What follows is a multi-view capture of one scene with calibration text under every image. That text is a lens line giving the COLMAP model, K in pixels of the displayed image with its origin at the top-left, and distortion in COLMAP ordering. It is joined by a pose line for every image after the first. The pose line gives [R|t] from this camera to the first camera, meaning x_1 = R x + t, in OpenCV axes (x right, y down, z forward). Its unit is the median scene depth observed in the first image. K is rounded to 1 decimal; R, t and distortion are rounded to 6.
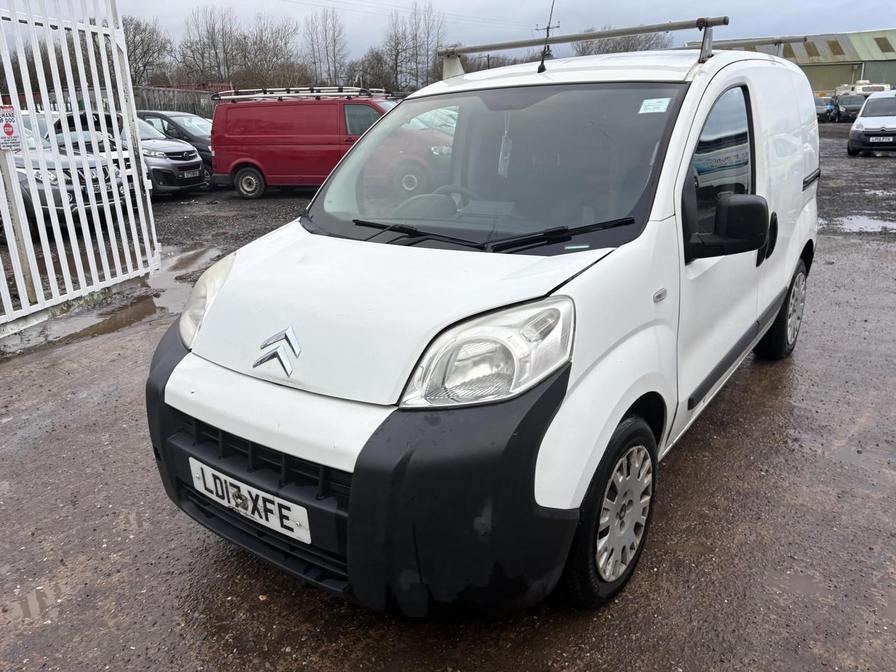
lens RADIAL K [[673.8, 0, 448.0], [0, 673.8, 336.0], [0, 0, 1]] dist [0.026950, 0.002497]
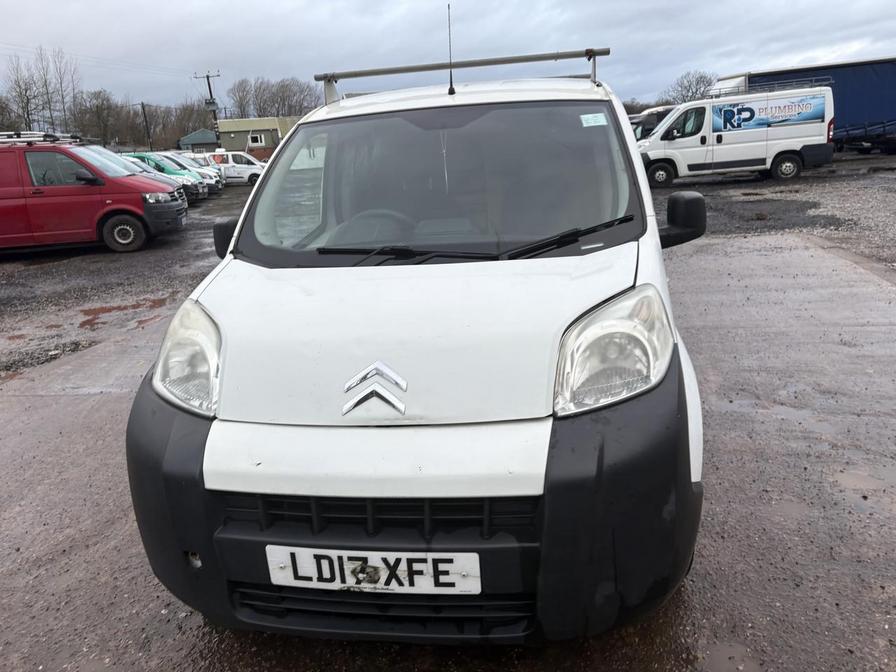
lens RADIAL K [[675.9, 0, 447.9], [0, 675.9, 327.2], [0, 0, 1]] dist [0.005046, 0.001314]
pose [[0.887456, -0.140275, 0.439026, -0.531691], [0.173152, 0.984254, -0.035529, -0.009432], [-0.427130, 0.107548, 0.897771, 0.172329]]
